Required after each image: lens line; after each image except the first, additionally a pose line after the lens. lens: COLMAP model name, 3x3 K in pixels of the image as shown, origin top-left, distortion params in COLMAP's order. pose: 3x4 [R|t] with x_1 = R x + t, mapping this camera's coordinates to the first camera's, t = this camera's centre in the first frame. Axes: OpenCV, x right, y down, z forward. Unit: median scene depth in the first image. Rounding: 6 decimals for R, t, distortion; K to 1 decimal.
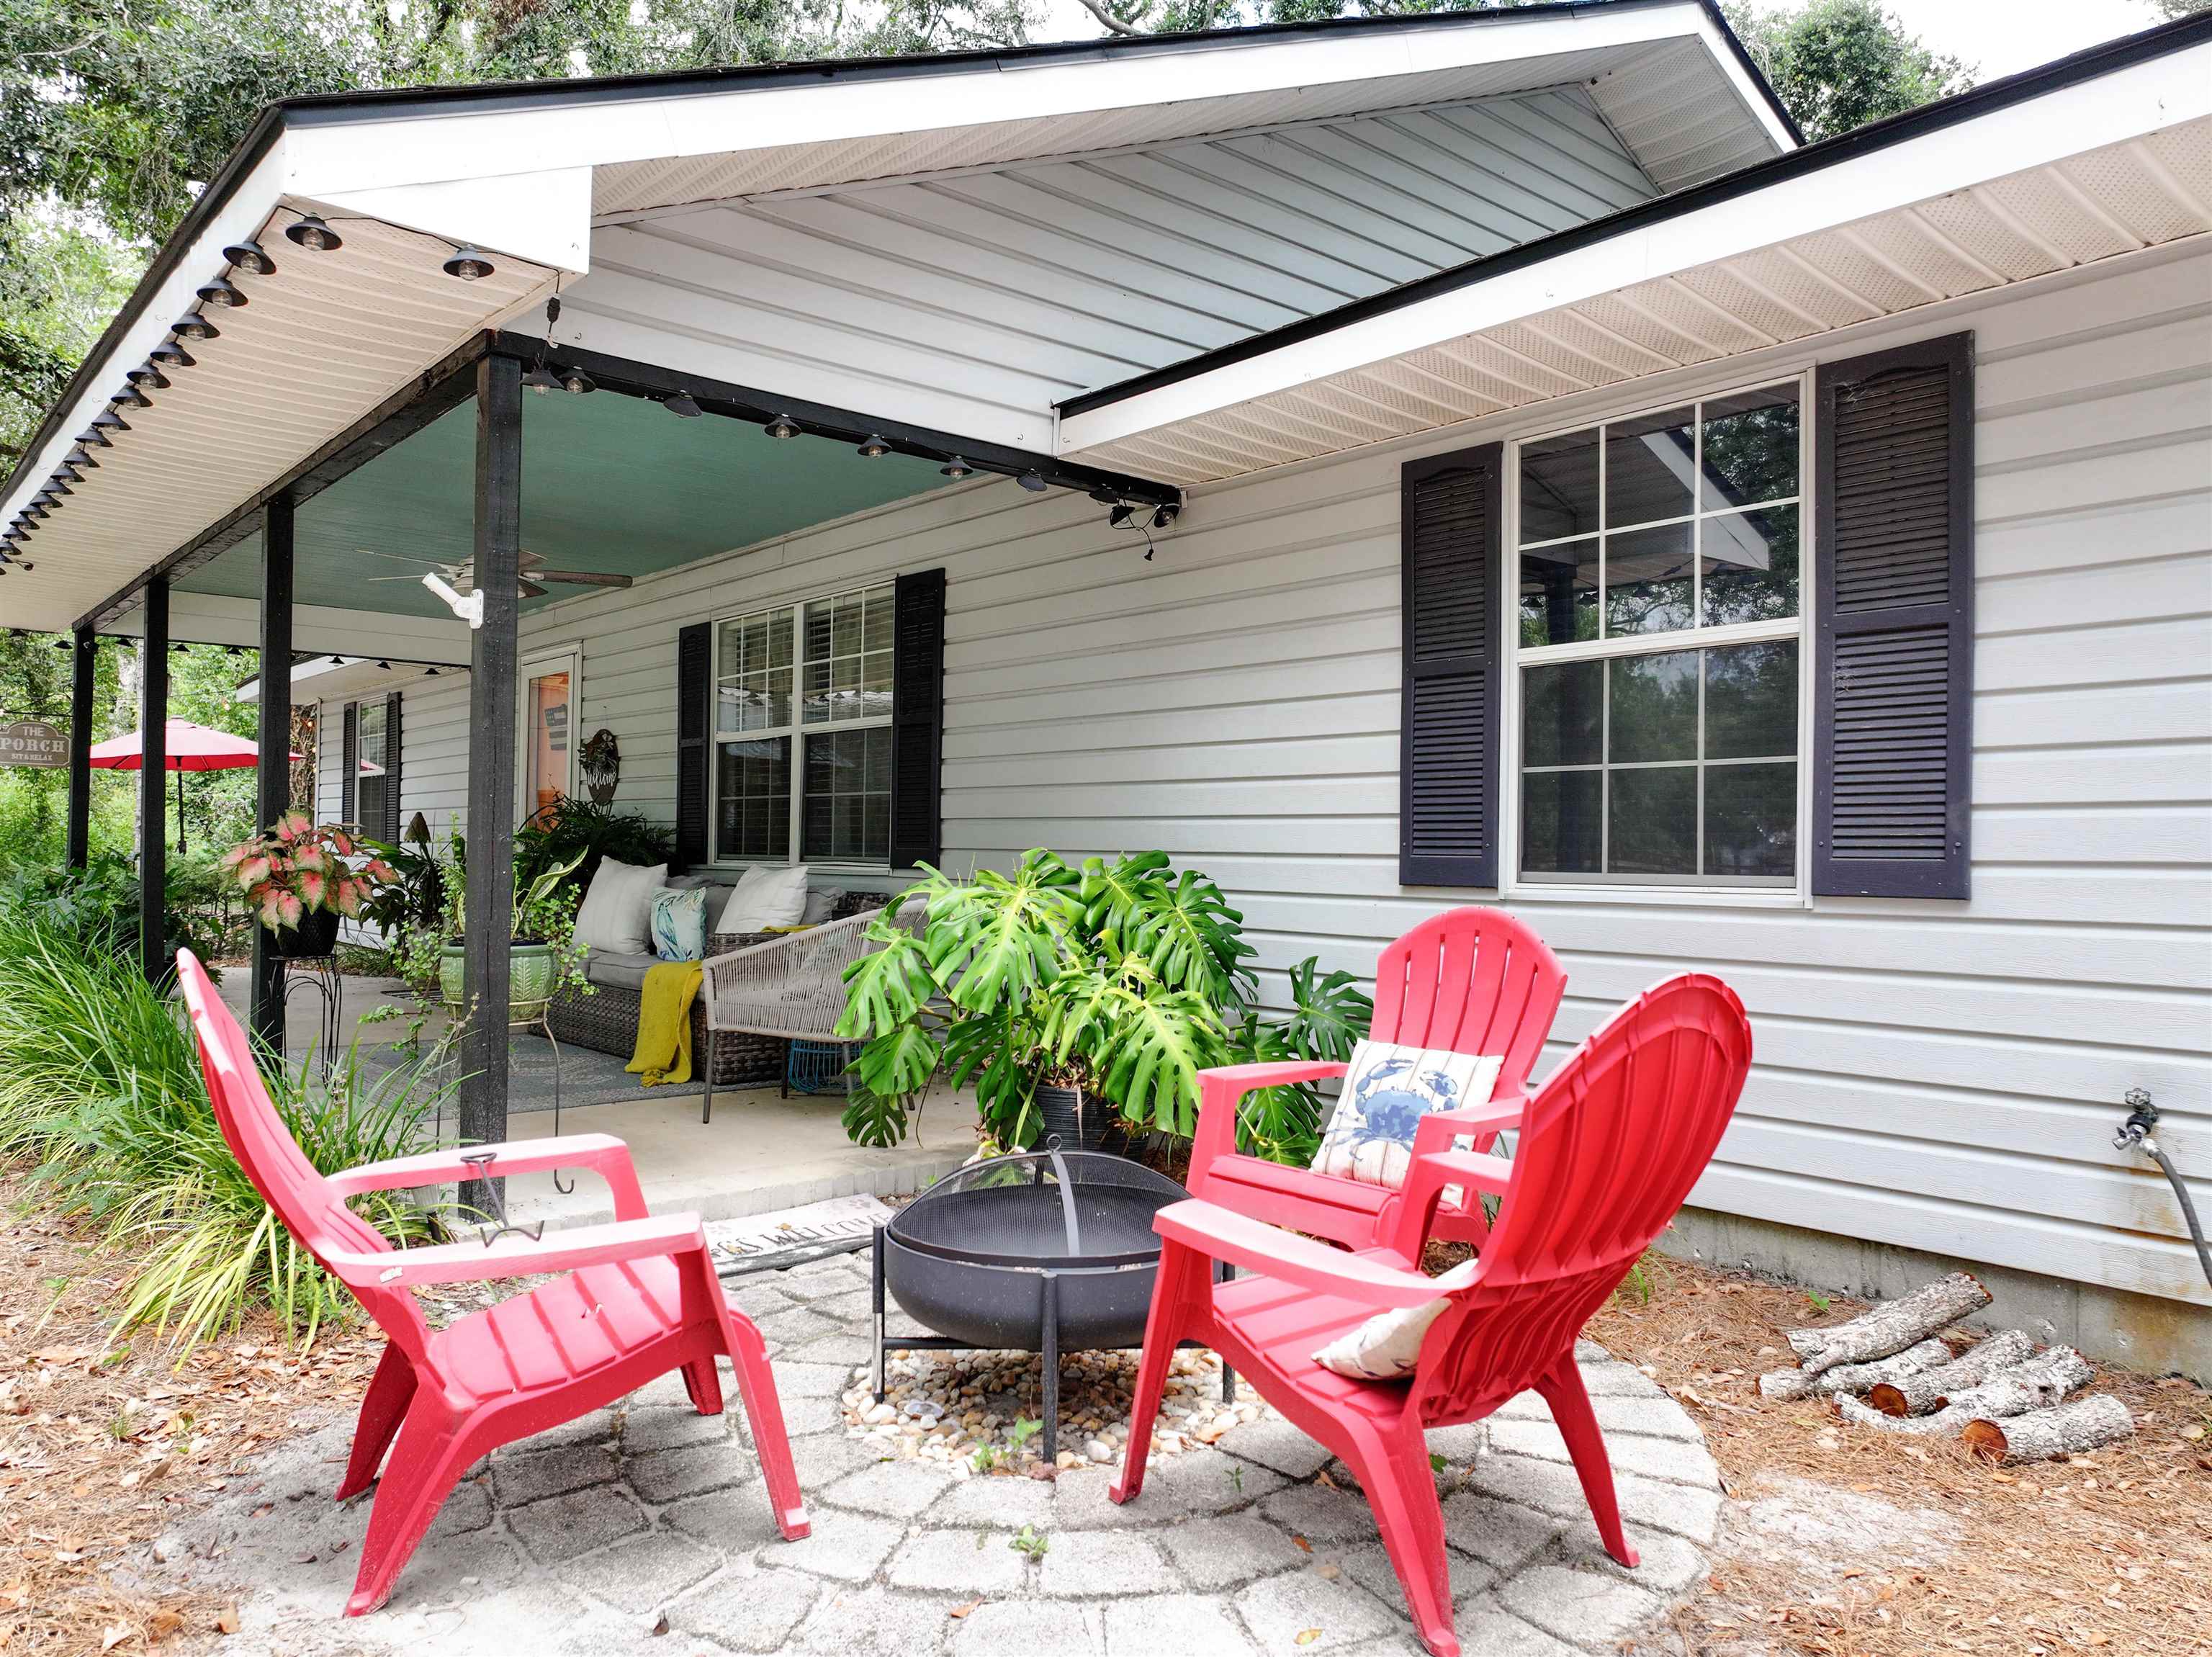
lens RADIAL K [[1554.4, 0, 1102.0], [0, 1554.4, 827.3], [0, 0, 1]] dist [0.006656, 0.004776]
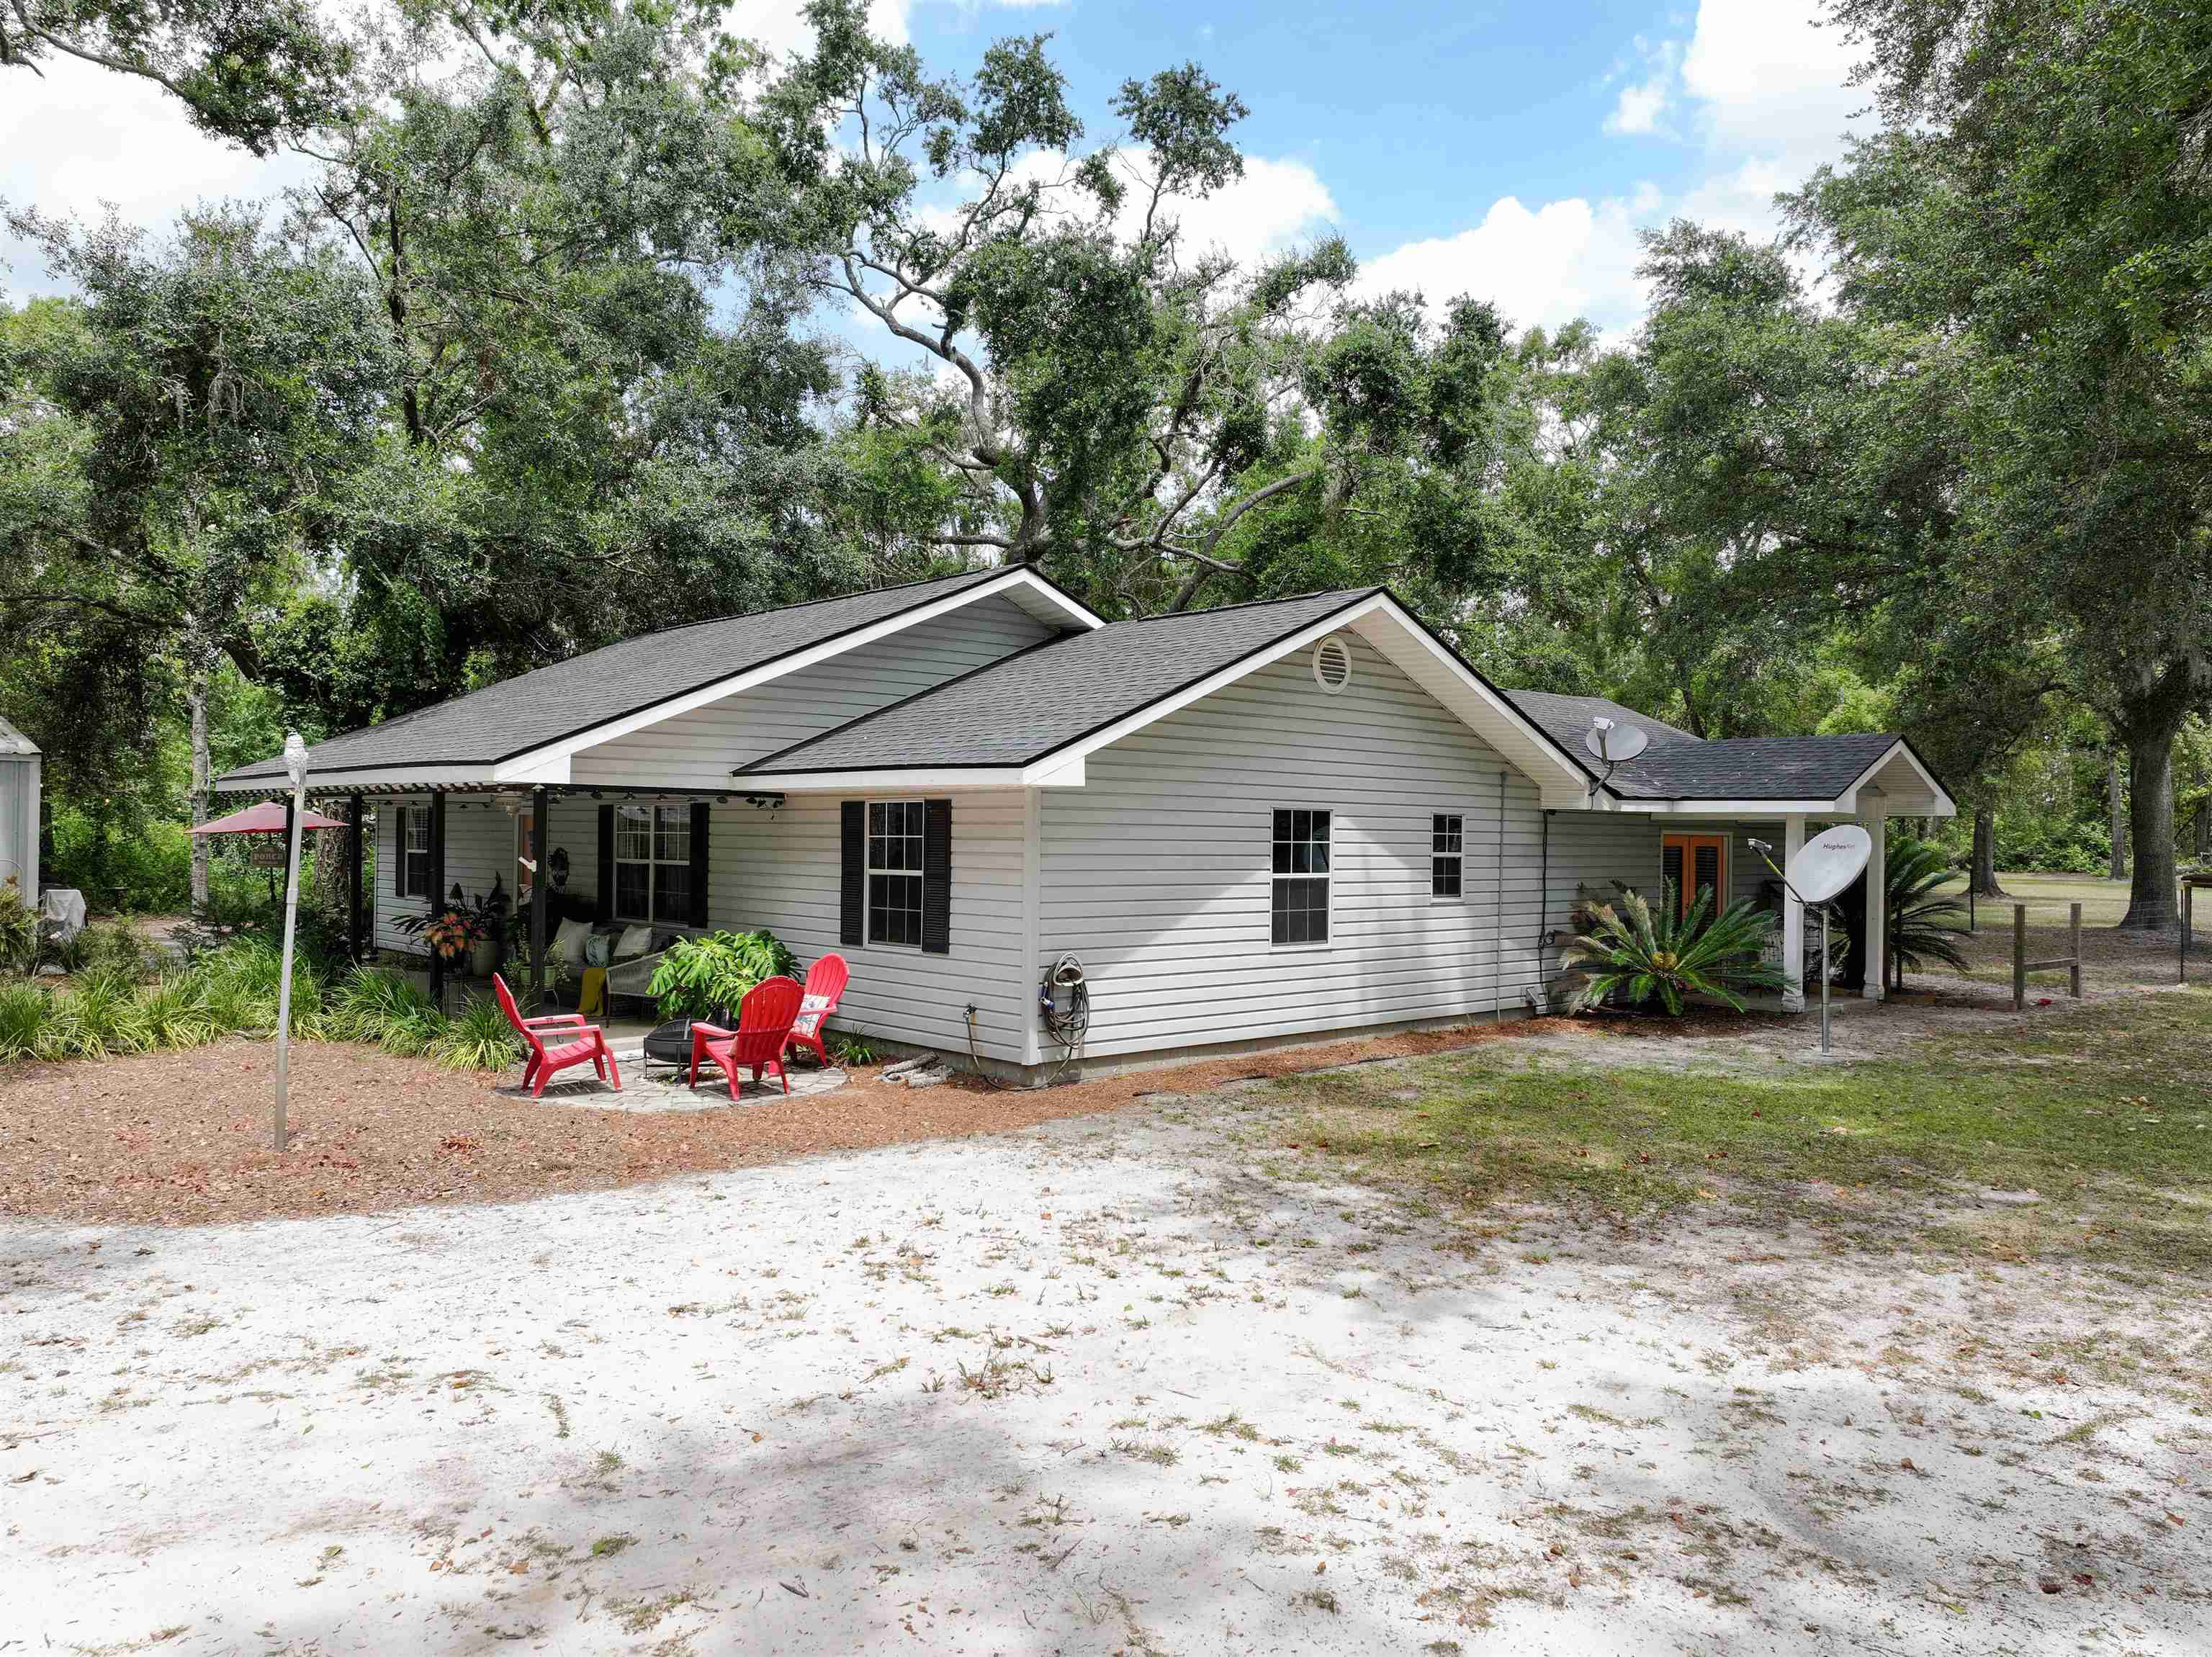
lens RADIAL K [[1554.4, 0, 1114.7], [0, 1554.4, 825.2], [0, 0, 1]] dist [0.006656, 0.004776]
pose [[0.998715, -0.002119, 0.050644, 0.490322], [0.001474, 0.999917, 0.012765, -0.196736], [-0.050667, -0.012674, 0.998635, -1.745123]]
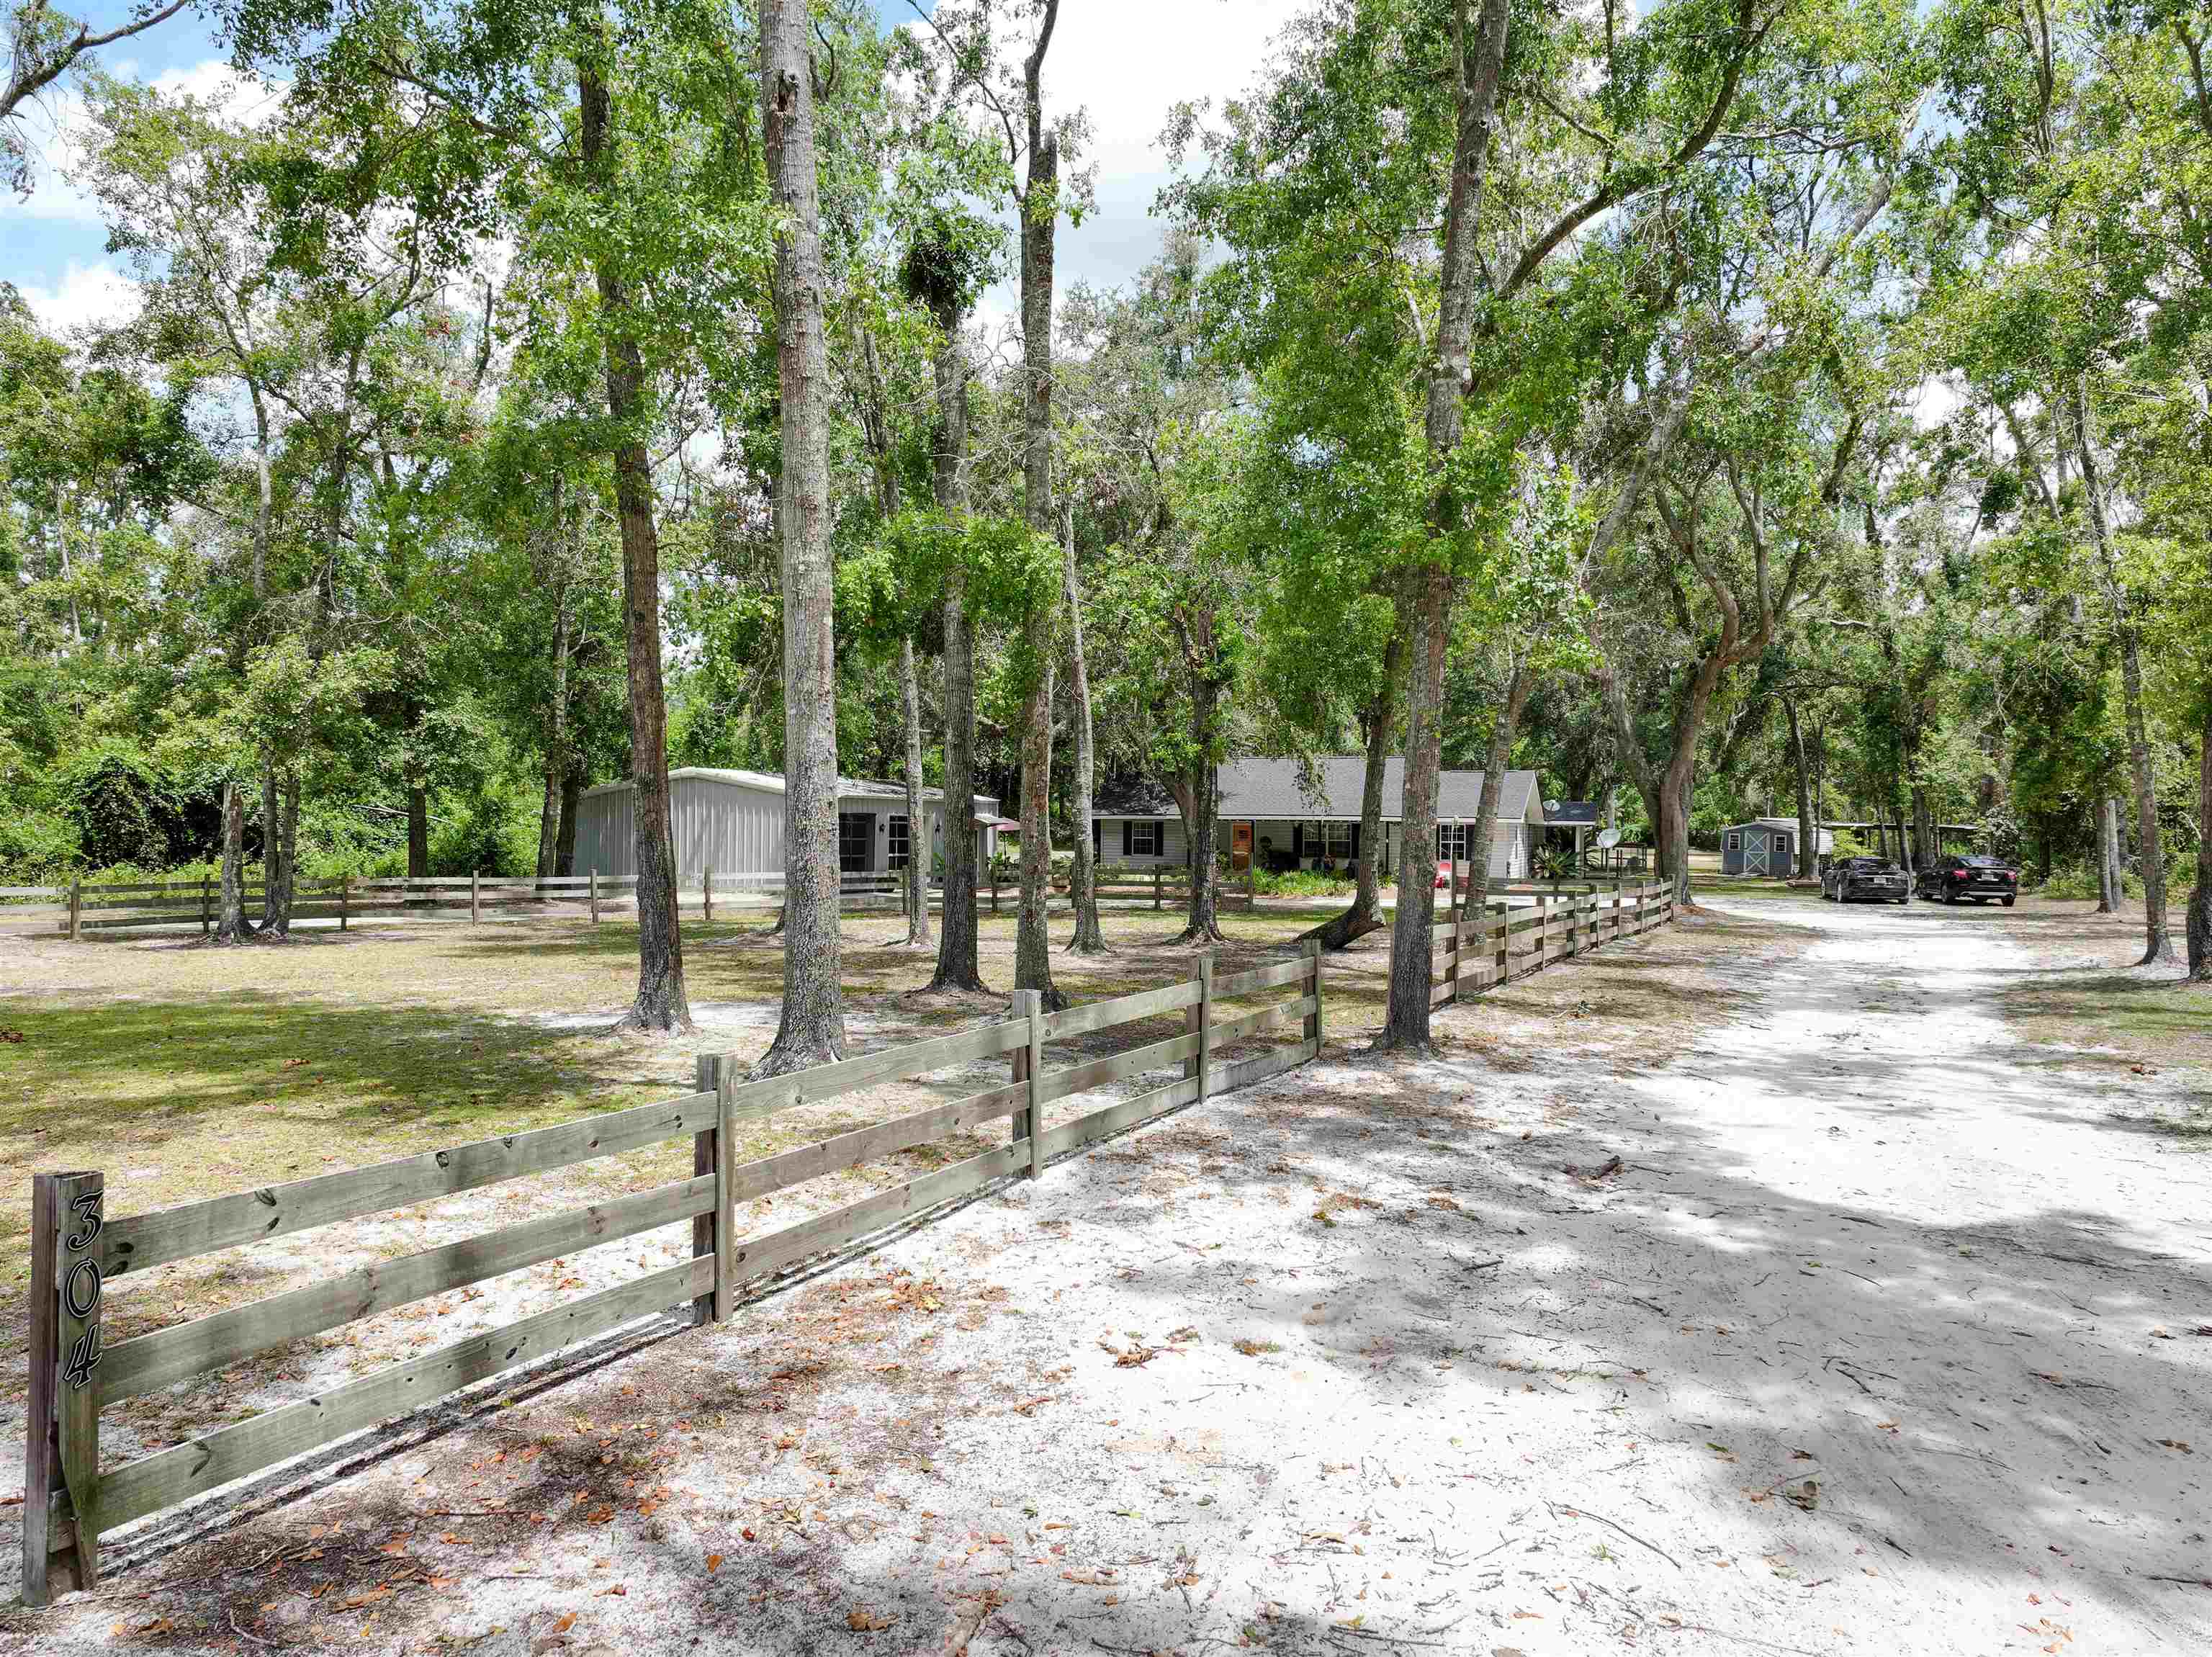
lens RADIAL K [[1554.4, 0, 1101.6], [0, 1554.4, 826.0], [0, 0, 1]] dist [0.006656, 0.004776]
pose [[0.882349, -0.008207, 0.470524, -6.500034], [-0.003952, 0.999683, 0.024848, -0.437187], [-0.470579, -0.023785, 0.882037, -7.079141]]
